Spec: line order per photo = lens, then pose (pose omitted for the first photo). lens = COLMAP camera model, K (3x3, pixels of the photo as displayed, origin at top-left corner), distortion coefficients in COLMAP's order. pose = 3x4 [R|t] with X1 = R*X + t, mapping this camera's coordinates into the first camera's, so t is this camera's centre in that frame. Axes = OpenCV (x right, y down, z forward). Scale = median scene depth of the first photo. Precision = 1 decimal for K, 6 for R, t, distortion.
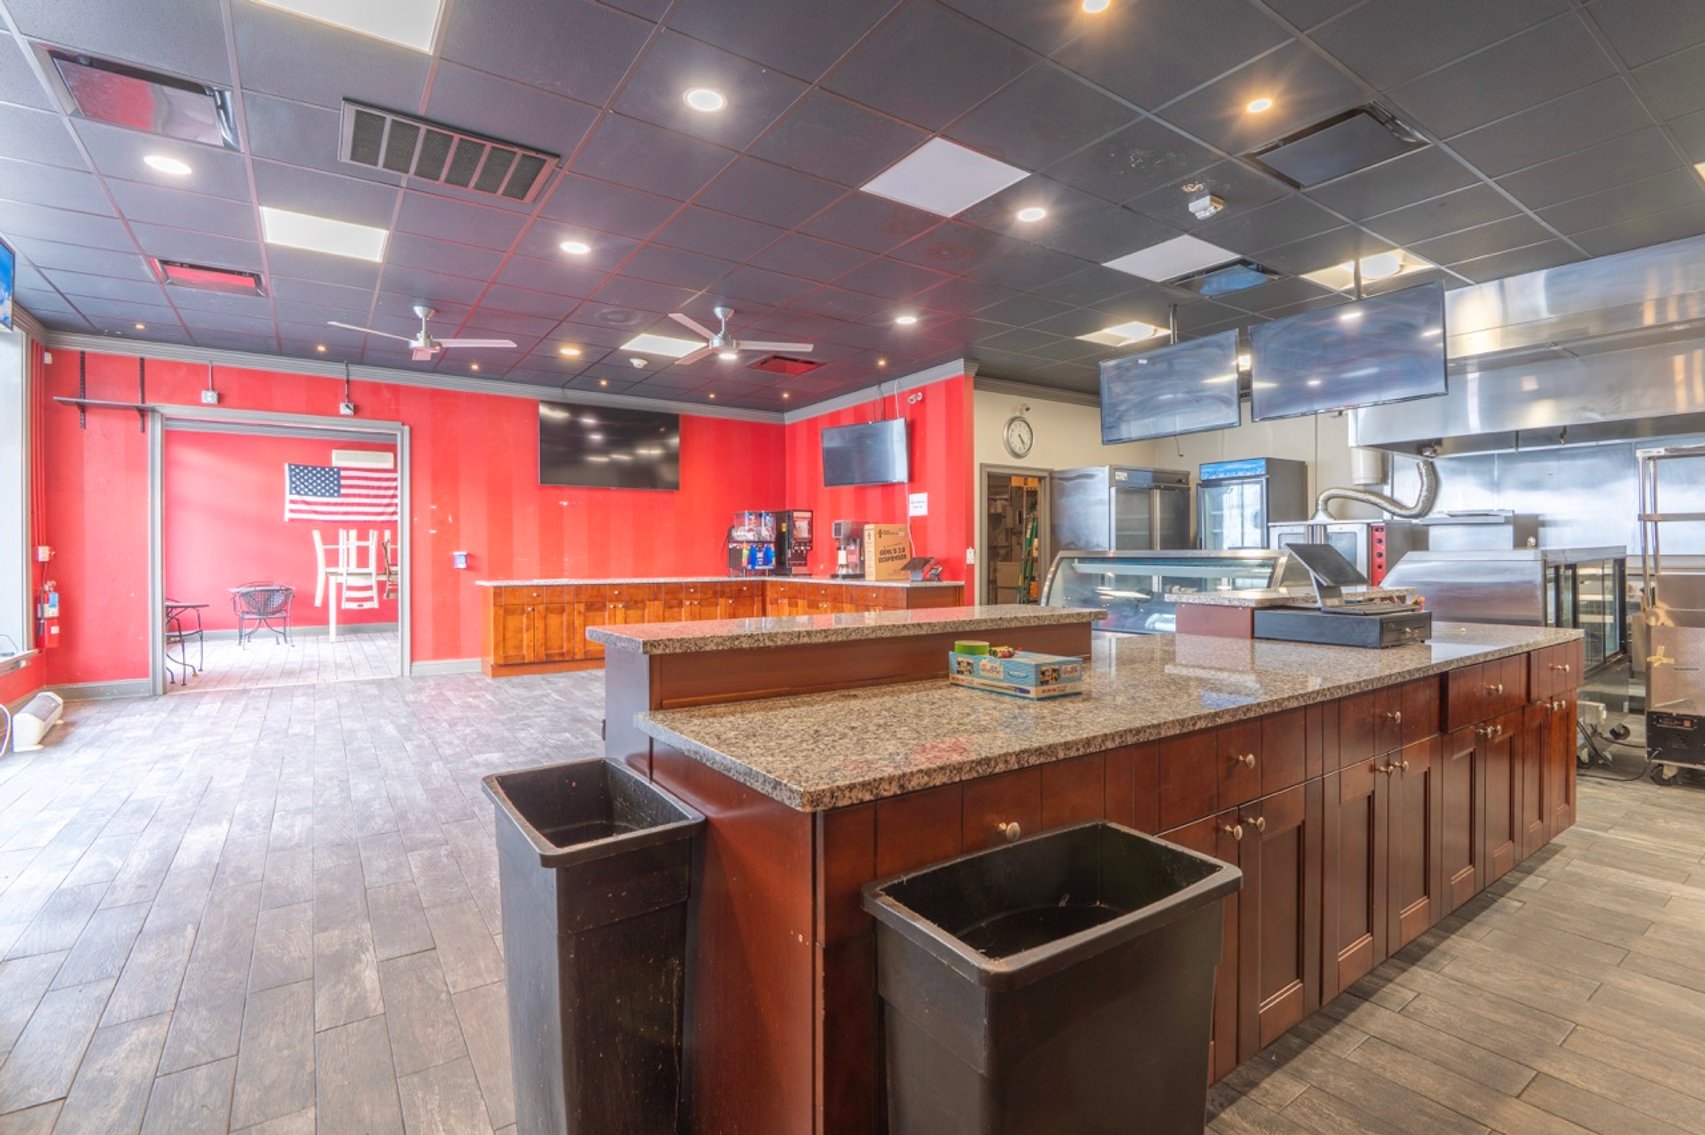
lens RADIAL K [[796.4, 0, 853.1], [0, 796.4, 553.5], [0, 0, 1]] dist [-0.010277, -0.005731]
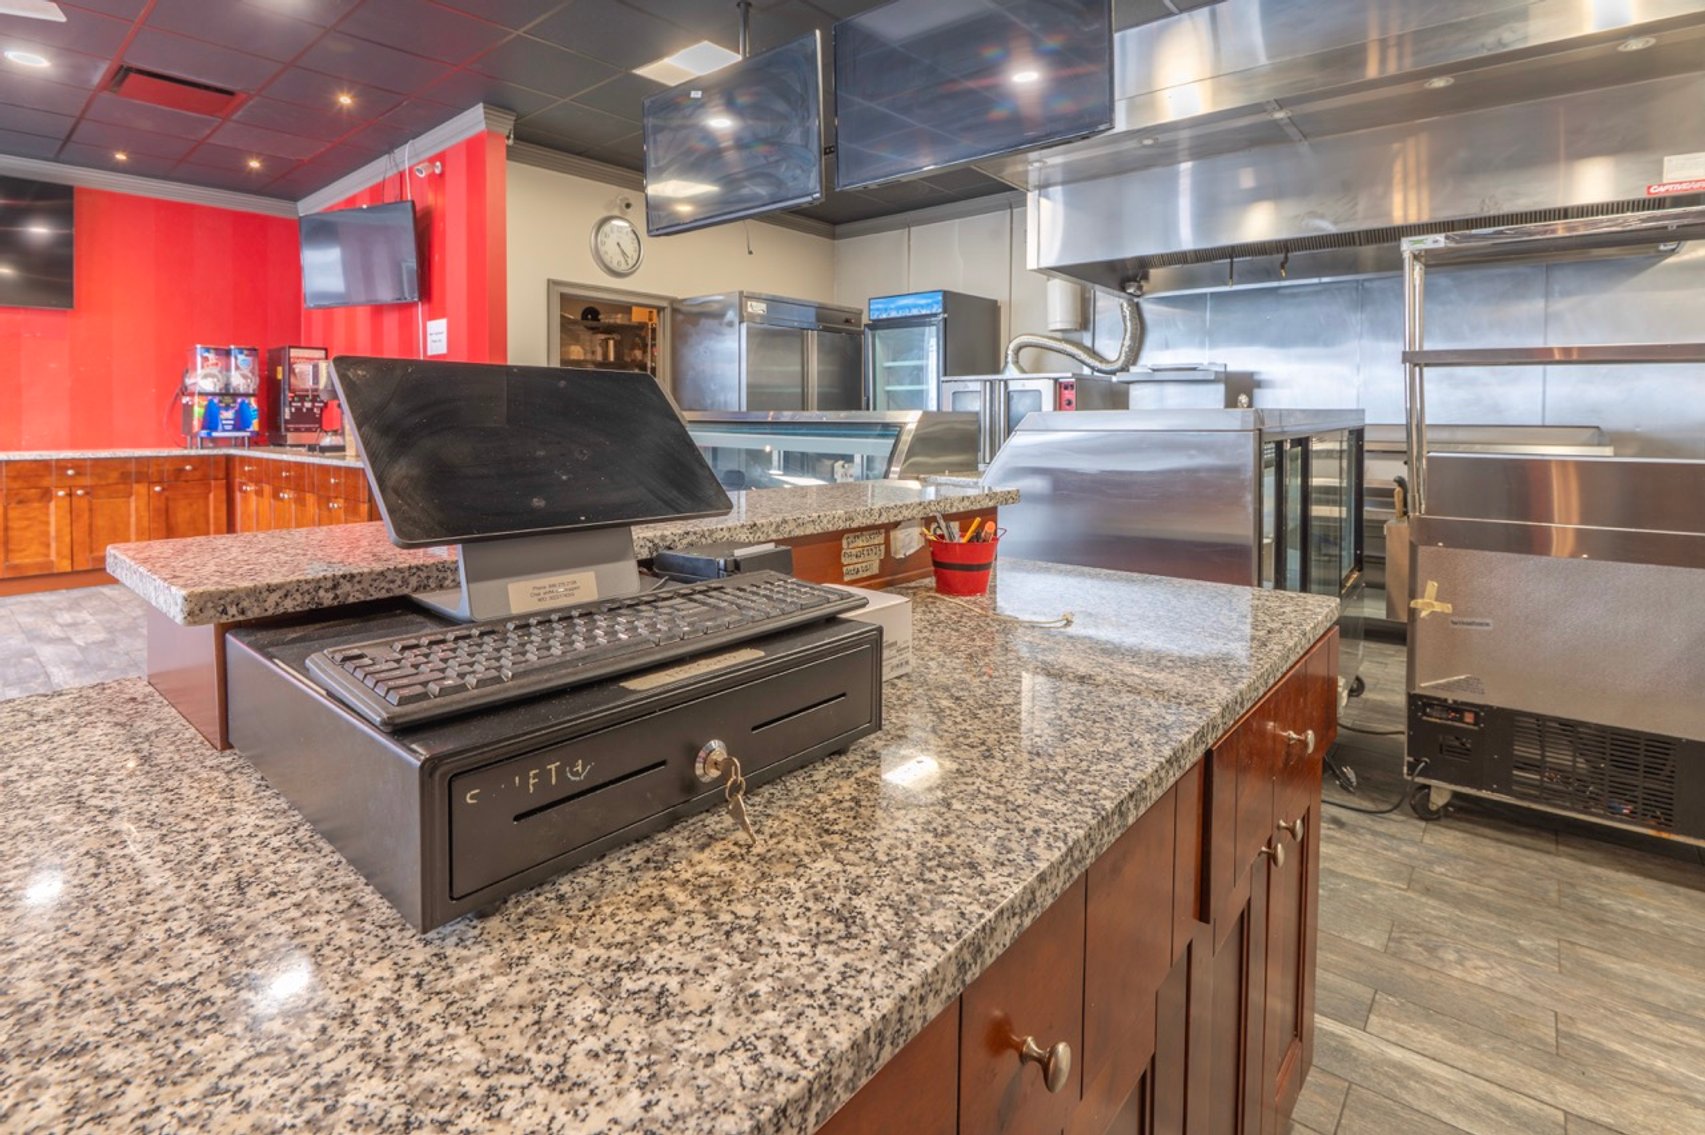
lens RADIAL K [[796.4, 0, 878.8], [0, 796.4, 440.3], [0, 0, 1]] dist [-0.010277, -0.005731]
pose [[0.962284, 0.003257, 0.272026, 0.249260], [-0.009797, 0.999695, 0.022686, 0.003362], [-0.271869, -0.024496, 0.962022, 0.285088]]
